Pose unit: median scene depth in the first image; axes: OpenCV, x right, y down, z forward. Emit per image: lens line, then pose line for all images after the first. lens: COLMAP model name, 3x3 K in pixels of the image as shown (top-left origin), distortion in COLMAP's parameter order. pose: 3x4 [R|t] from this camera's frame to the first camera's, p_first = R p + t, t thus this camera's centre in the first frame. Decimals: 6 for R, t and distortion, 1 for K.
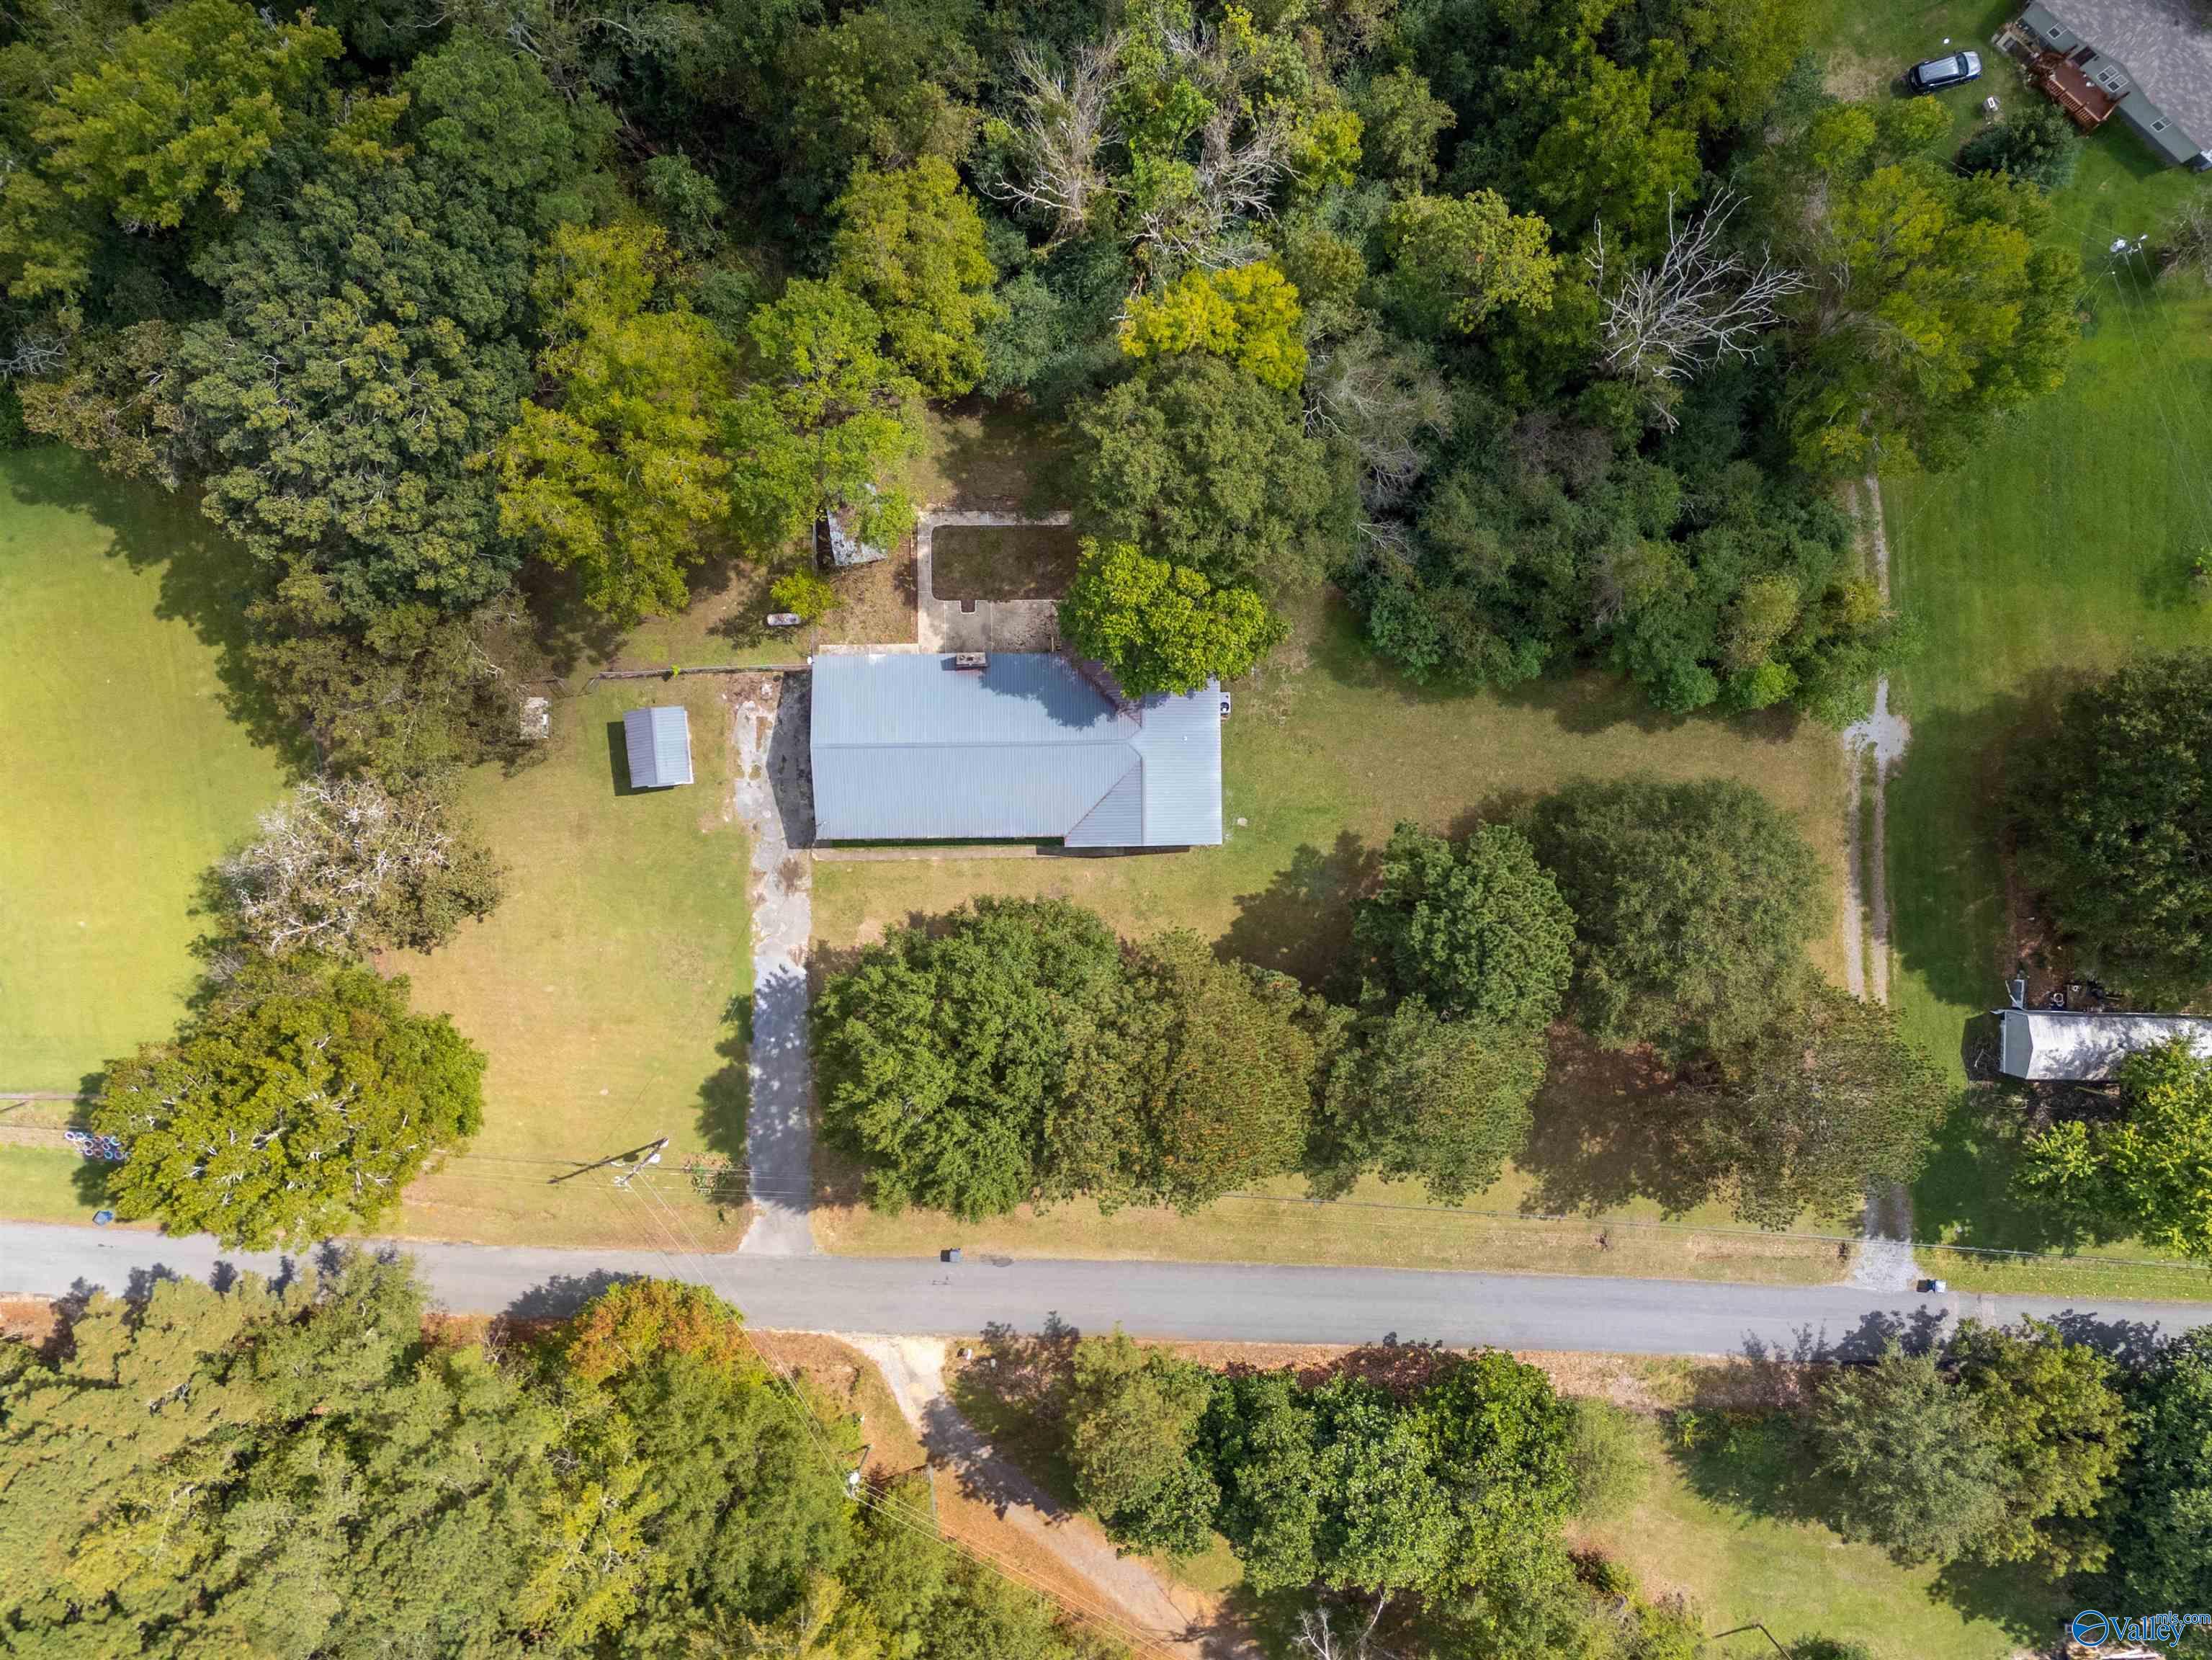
lens RADIAL K [[1635.1, 0, 1113.2], [0, 1635.1, 801.8], [0, 0, 1]] dist [0.061867, -0.004411]
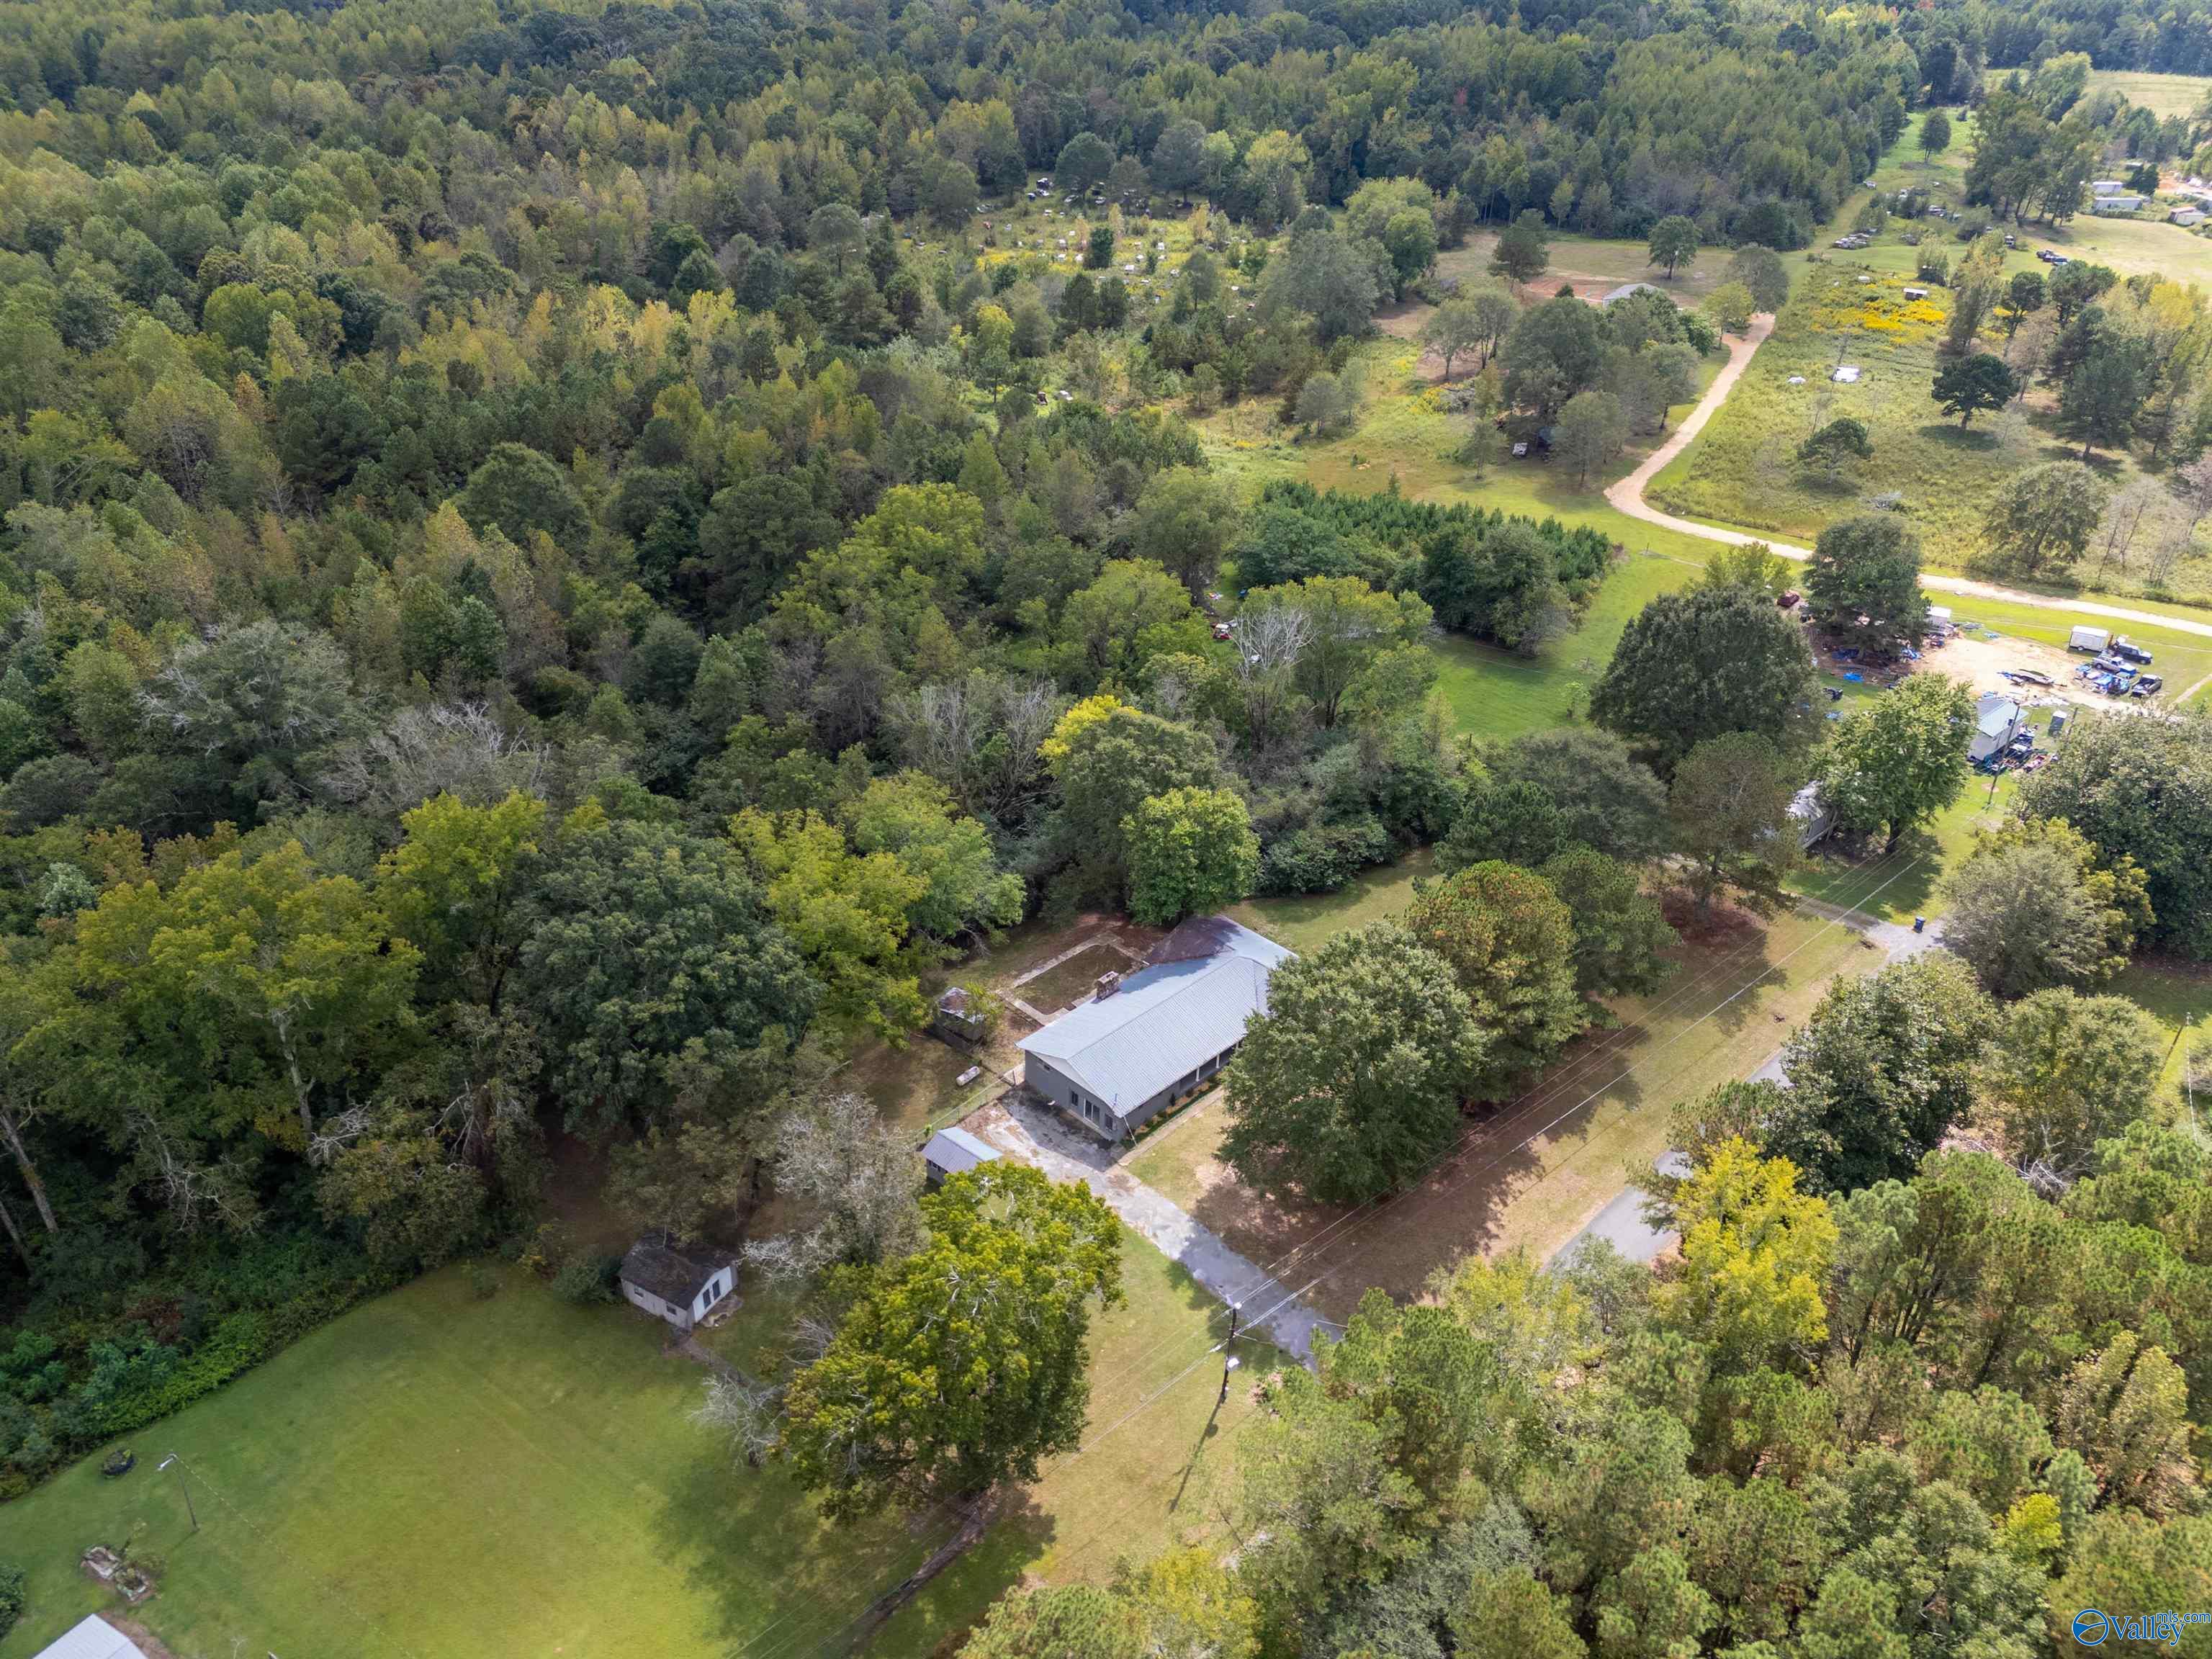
lens RADIAL K [[1634.9, 0, 1113.2], [0, 1634.9, 801.3], [0, 0, 1]] dist [0.061867, -0.004411]
pose [[0.711992, -0.357778, 0.604204, -0.777391], [0.702186, 0.365086, -0.611267, 0.623749], [-0.001889, 0.859481, 0.511165, 0.211381]]
